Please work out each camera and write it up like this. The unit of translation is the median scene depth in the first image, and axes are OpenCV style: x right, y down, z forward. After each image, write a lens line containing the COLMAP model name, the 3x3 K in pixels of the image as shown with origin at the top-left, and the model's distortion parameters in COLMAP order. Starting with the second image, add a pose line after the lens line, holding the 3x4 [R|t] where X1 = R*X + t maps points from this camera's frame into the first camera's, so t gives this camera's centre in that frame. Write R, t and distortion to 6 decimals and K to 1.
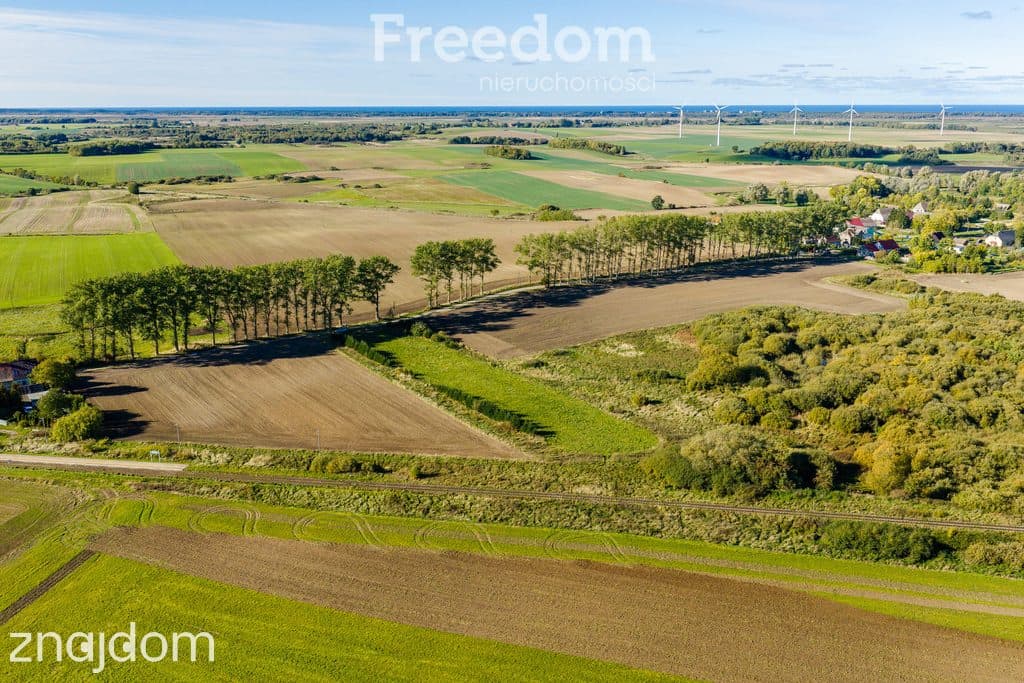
lens RADIAL K [[919.1, 0, 524.3], [0, 919.1, 321.3], [0, 0, 1]] dist [0.018261, -0.026028]
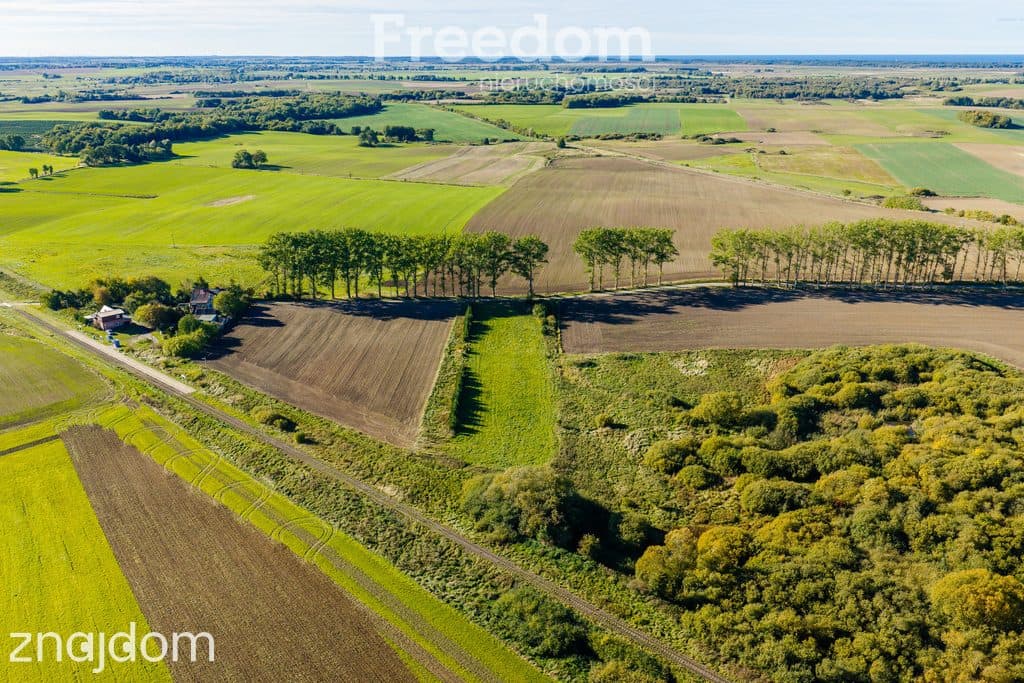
lens RADIAL K [[892.6, 0, 512.0], [0, 892.6, 341.5], [0, 0, 1]] dist [0.013457, -0.013836]
pose [[0.822700, 0.174212, -0.541123, 0.330721], [-0.128897, 0.984259, 0.120909, -0.059822], [0.553670, -0.029723, 0.832206, 0.101074]]
